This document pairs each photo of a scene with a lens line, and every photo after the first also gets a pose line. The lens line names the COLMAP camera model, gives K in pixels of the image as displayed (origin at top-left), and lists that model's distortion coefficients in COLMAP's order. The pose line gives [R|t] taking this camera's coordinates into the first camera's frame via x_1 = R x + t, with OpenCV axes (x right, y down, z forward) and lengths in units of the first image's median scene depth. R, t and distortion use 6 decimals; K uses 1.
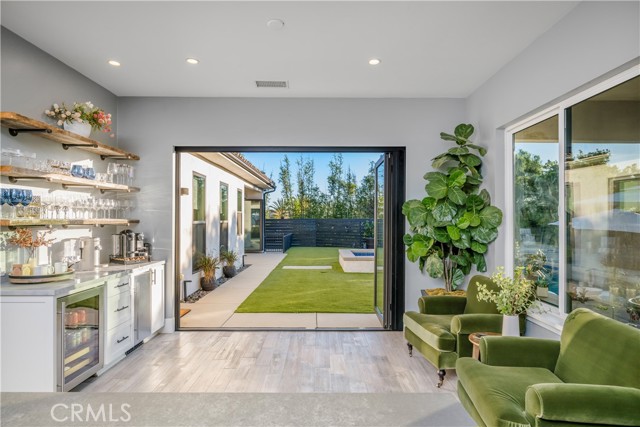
lens RADIAL K [[357.5, 0, 320.0], [0, 357.5, 213.5], [0, 0, 1]] dist [0.000401, 0.000107]
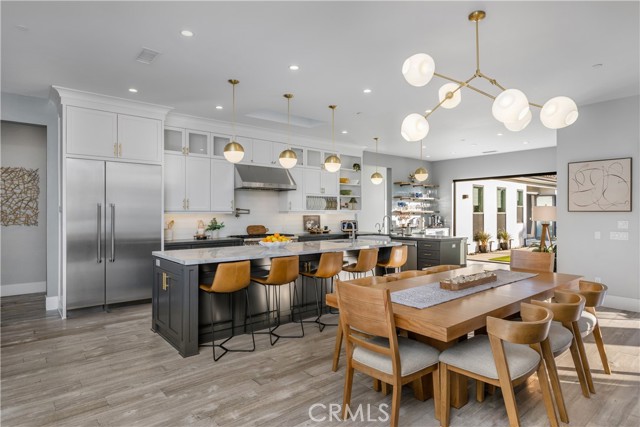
lens RADIAL K [[357.3, 0, 320.0], [0, 357.3, 213.5], [0, 0, 1]] dist [0.001855, -0.000654]
pose [[0.647983, -0.000444, -0.761654, 0.876792], [0.012900, 0.999863, 0.010393, -0.003592], [0.761545, -0.016560, 0.647900, -1.276849]]
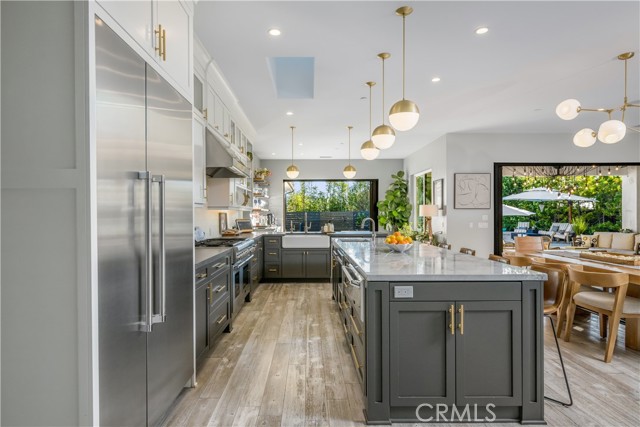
lens RADIAL K [[351.4, 0, 309.5], [0, 351.4, 215.2], [0, 0, 1]] dist [0.004350, -0.000389]
pose [[0.999987, -0.005057, -0.000630, -0.244715], [0.005068, 0.999801, 0.019281, 0.009114], [0.000533, -0.019284, 0.999814, -1.496670]]
